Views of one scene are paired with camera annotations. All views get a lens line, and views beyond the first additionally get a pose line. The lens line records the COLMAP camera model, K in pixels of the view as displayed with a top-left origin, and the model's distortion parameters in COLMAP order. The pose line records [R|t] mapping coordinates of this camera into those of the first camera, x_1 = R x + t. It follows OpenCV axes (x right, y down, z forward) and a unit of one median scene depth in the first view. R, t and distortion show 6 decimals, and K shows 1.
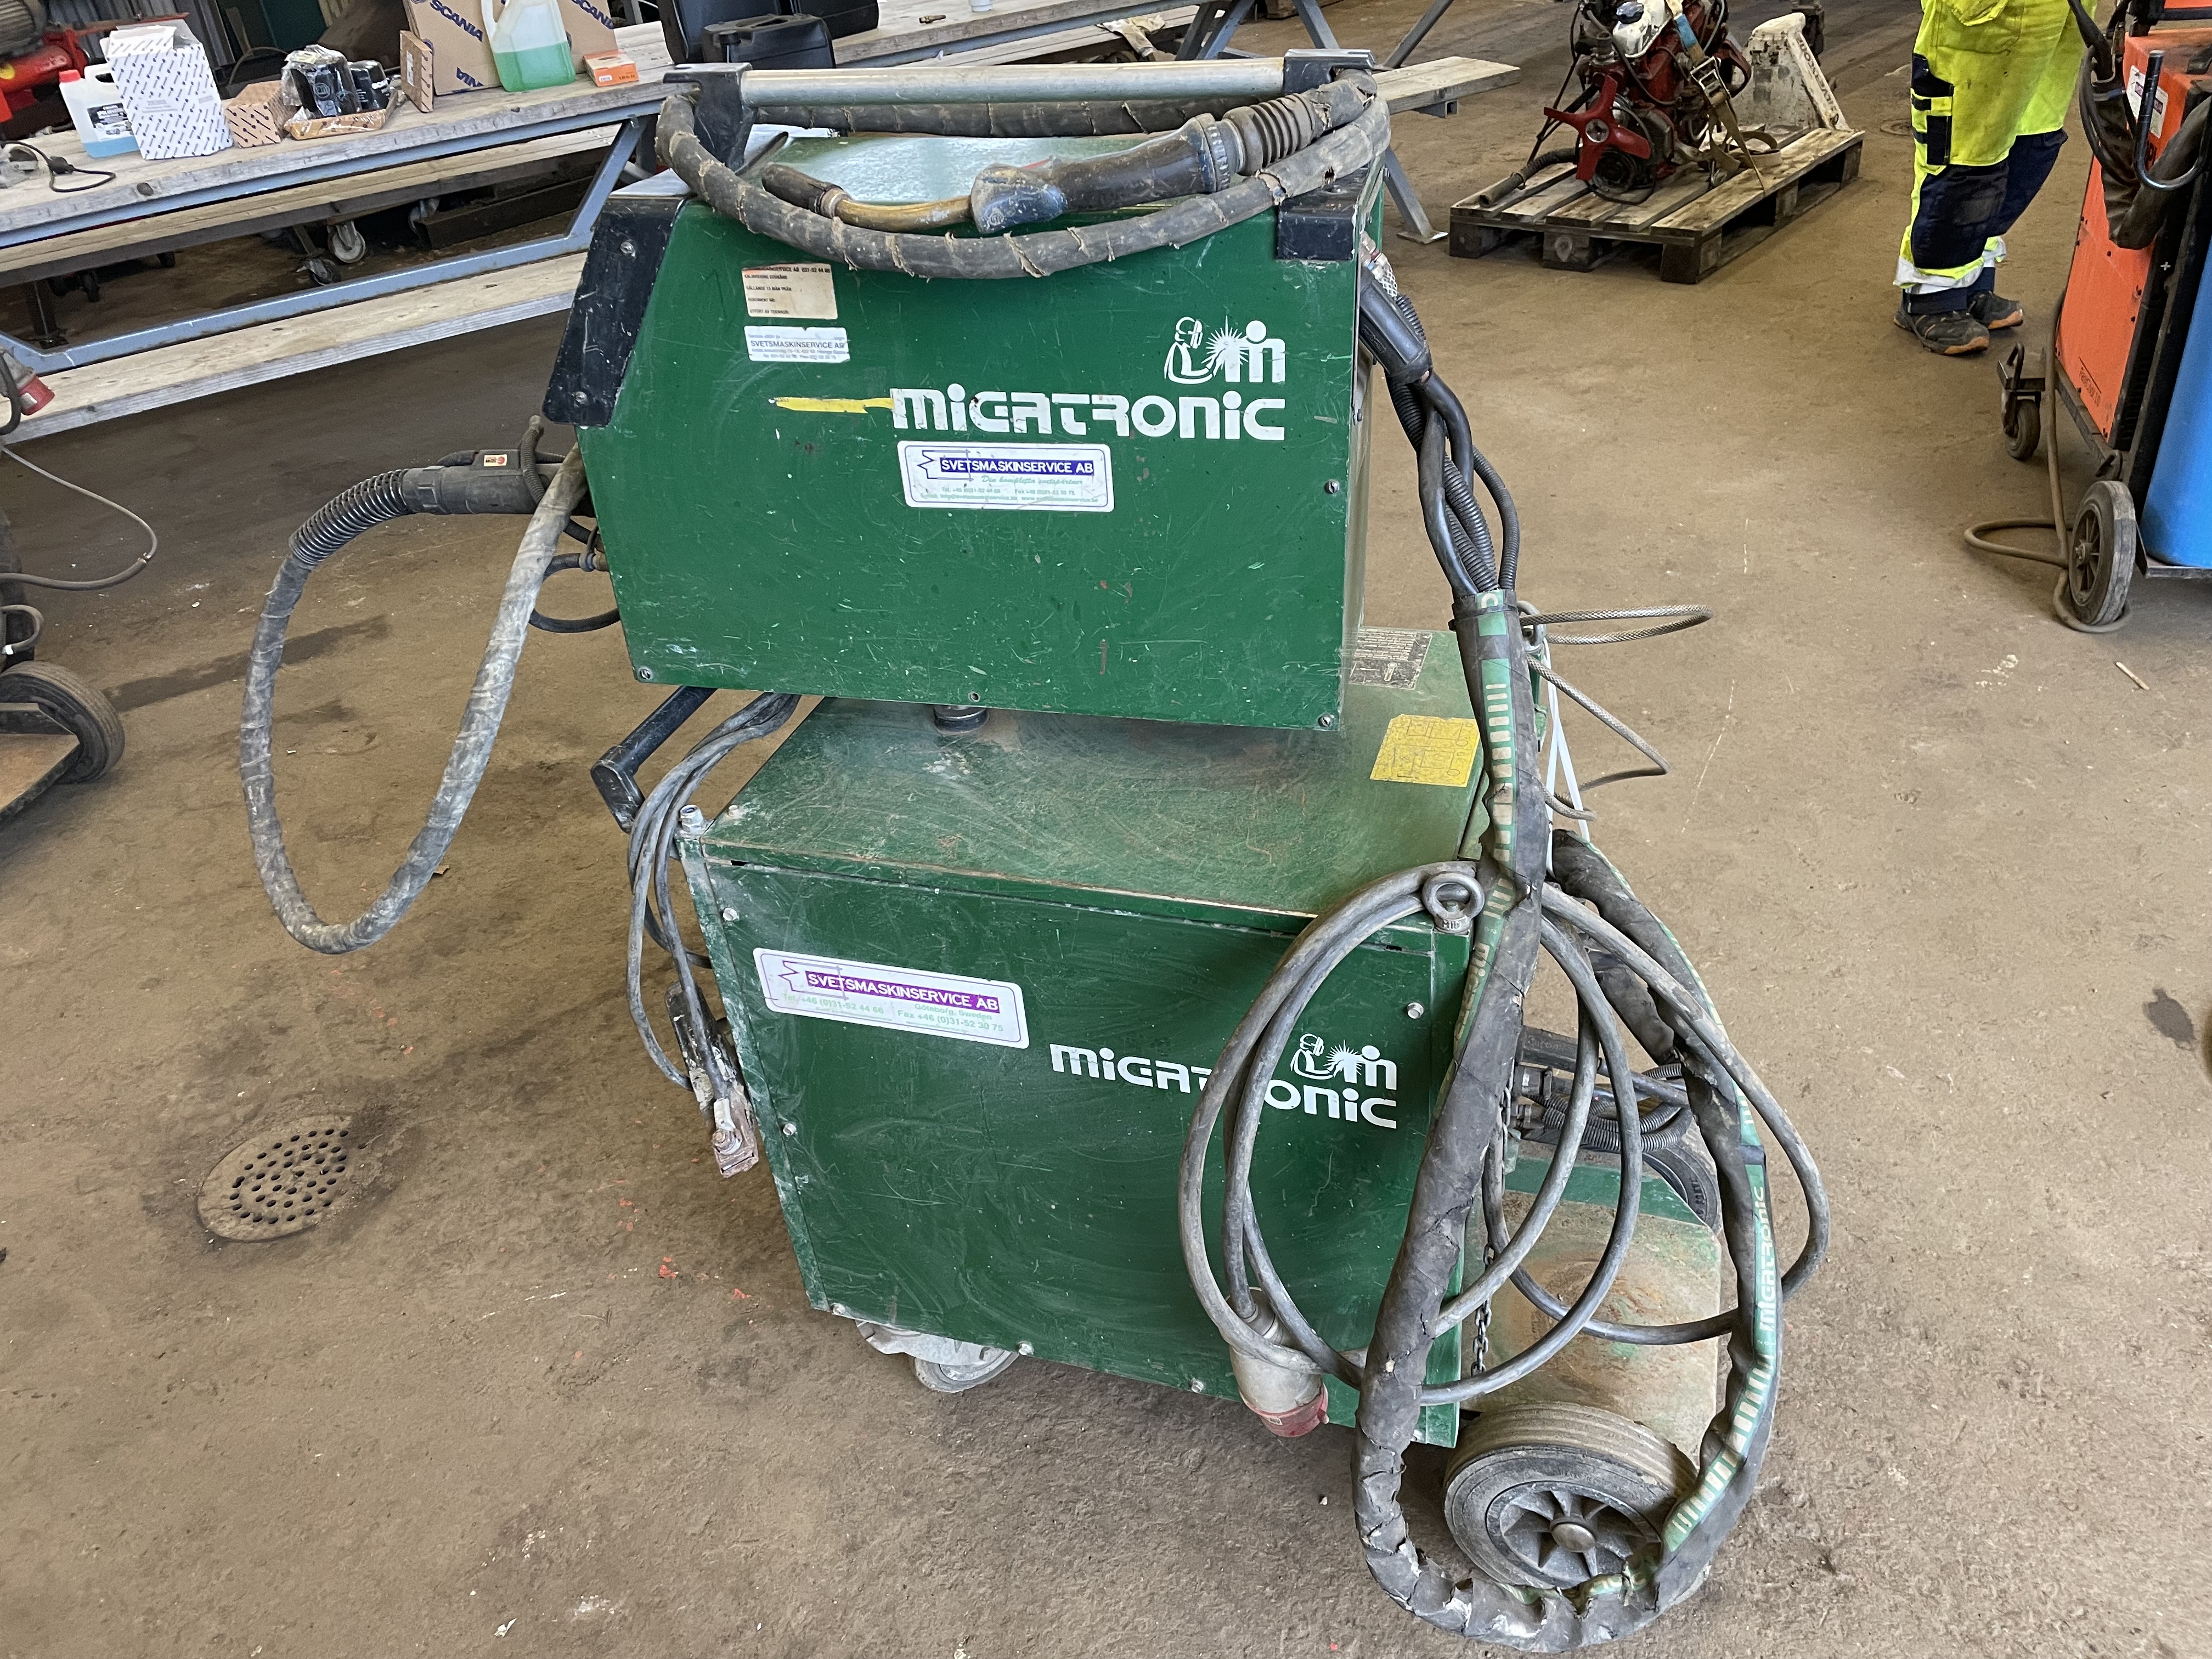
lens RADIAL K [[1703.7, 0, 1111.8], [0, 1703.7, 826.0], [0, 0, 1]] dist [0.075373, -0.113513]
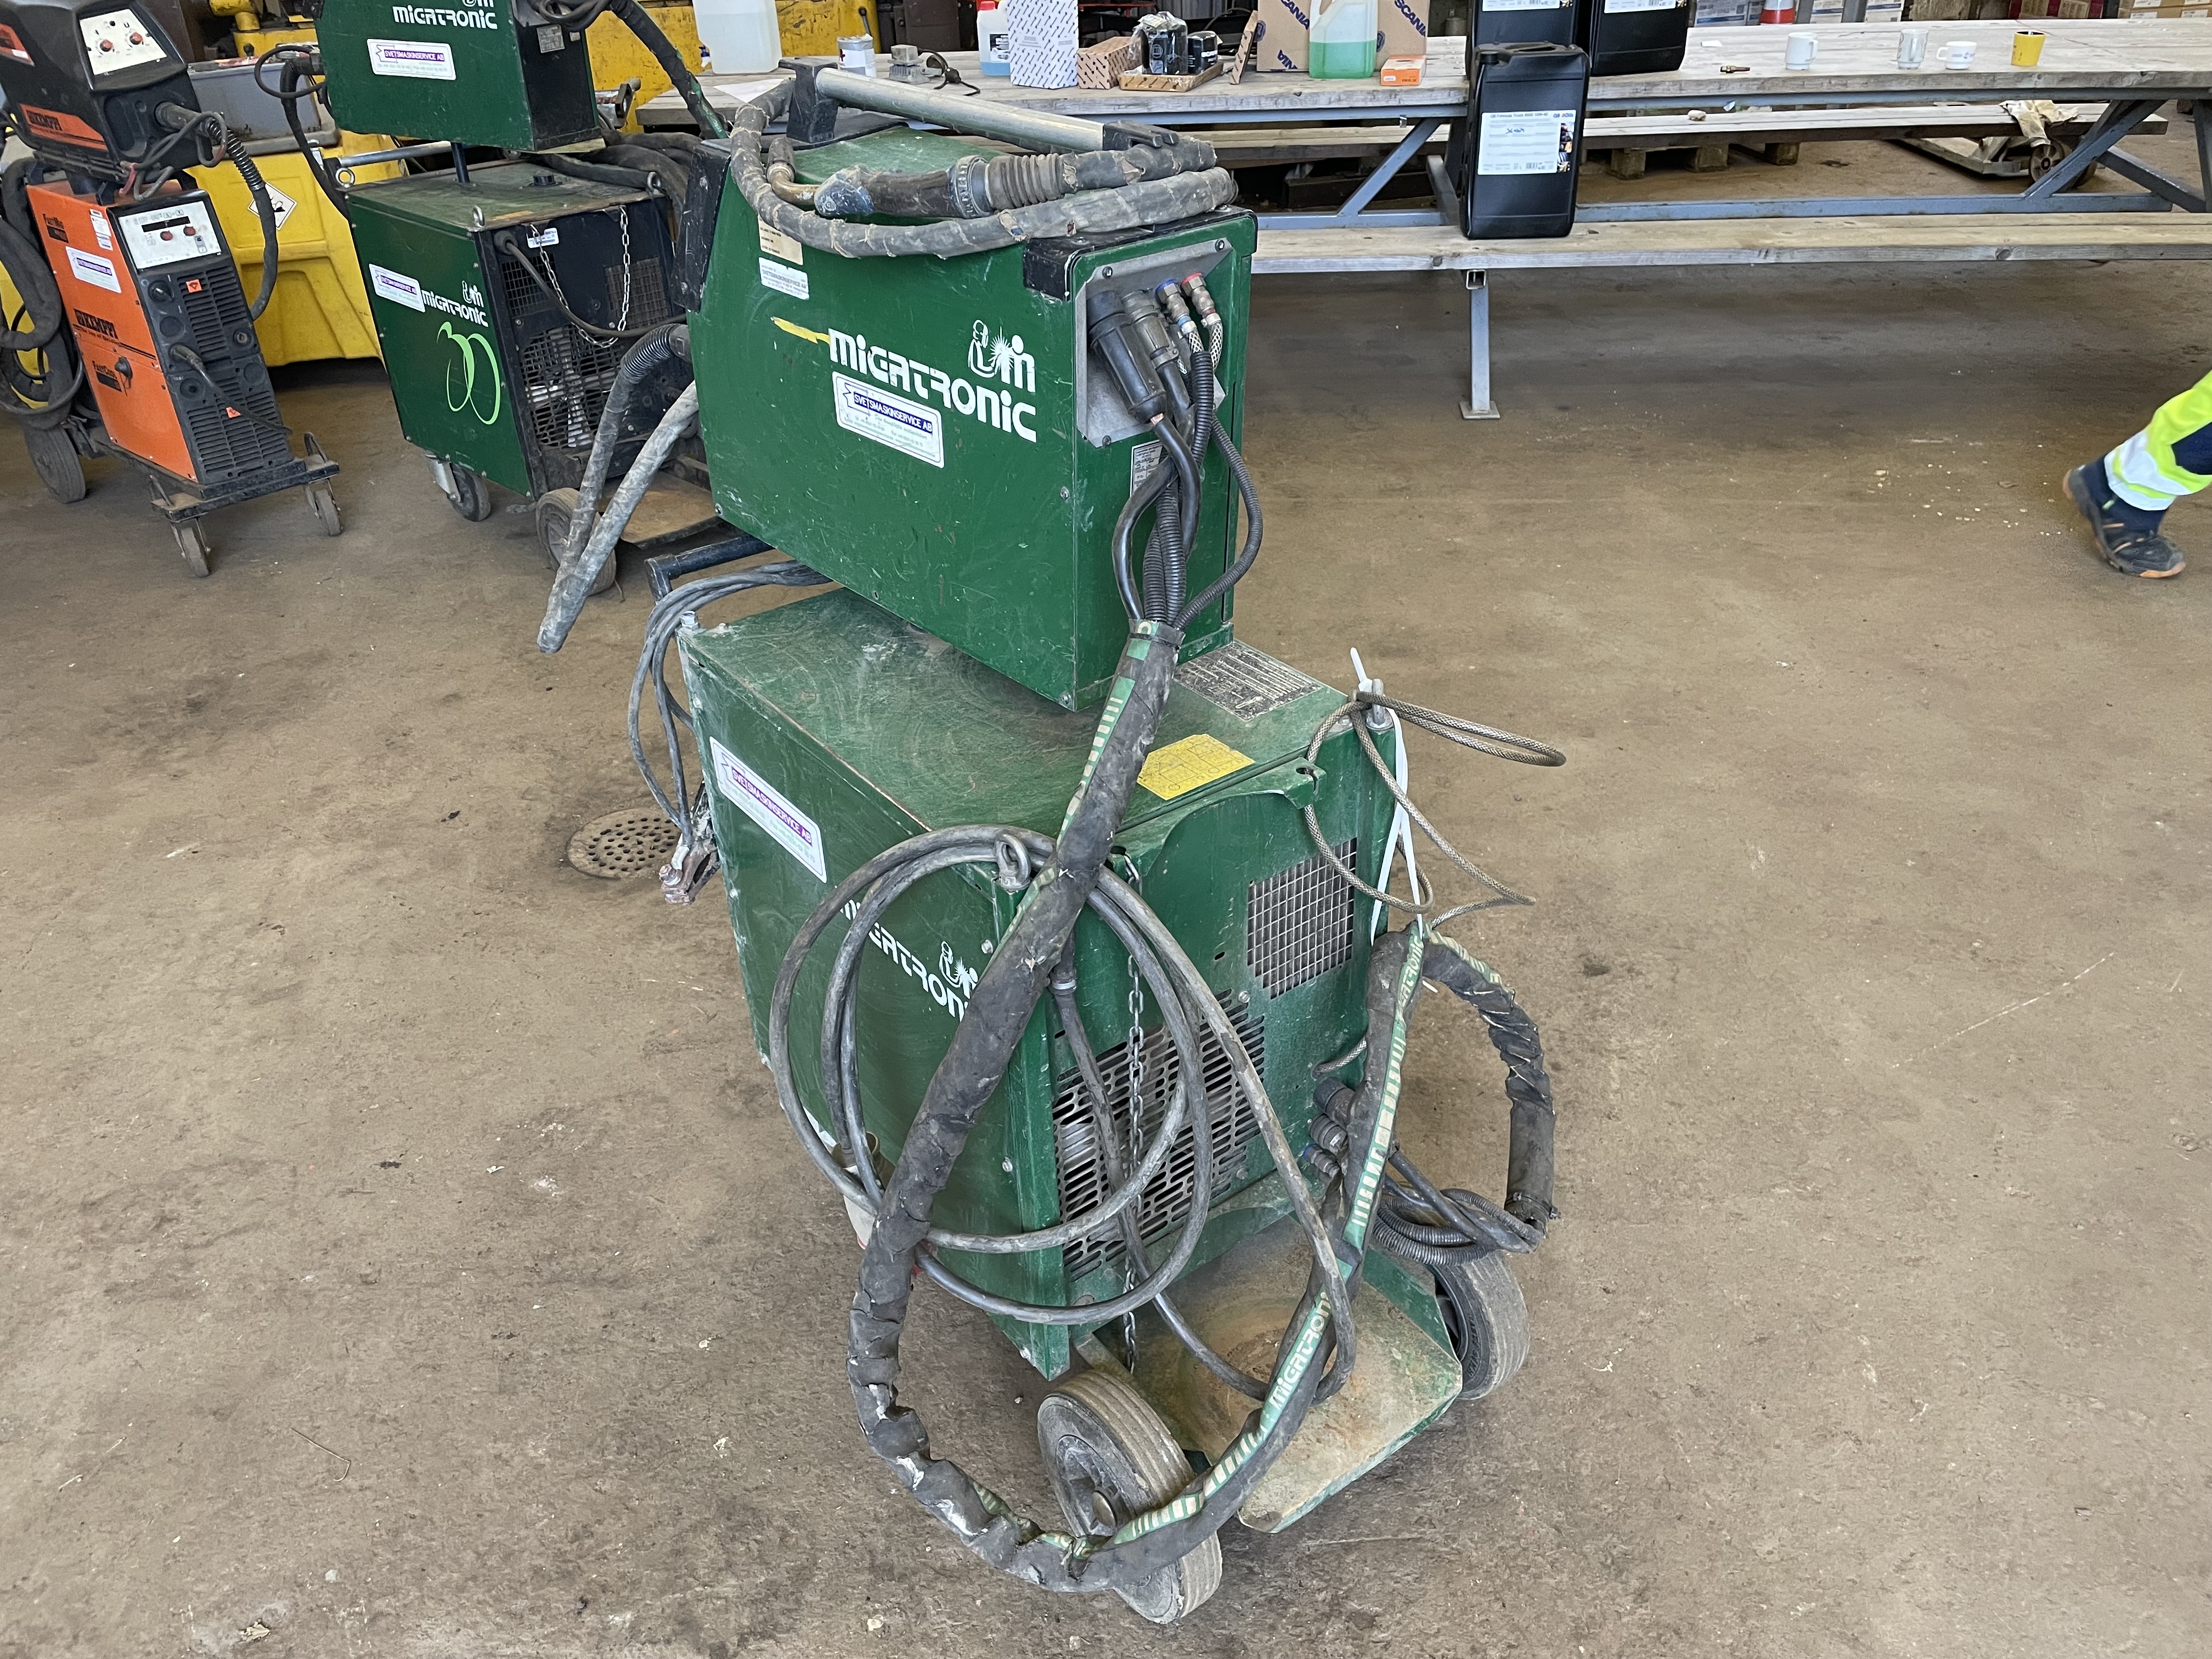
lens RADIAL K [[1703.7, 0, 1108.3], [0, 1703.7, 816.1], [0, 0, 1]] dist [0.075373, -0.113513]
pose [[0.811957, 0.352668, -0.465136, 0.446401], [-0.354687, 0.930956, 0.086703, -0.061437], [0.463599, 0.094579, 0.880983, 0.010097]]
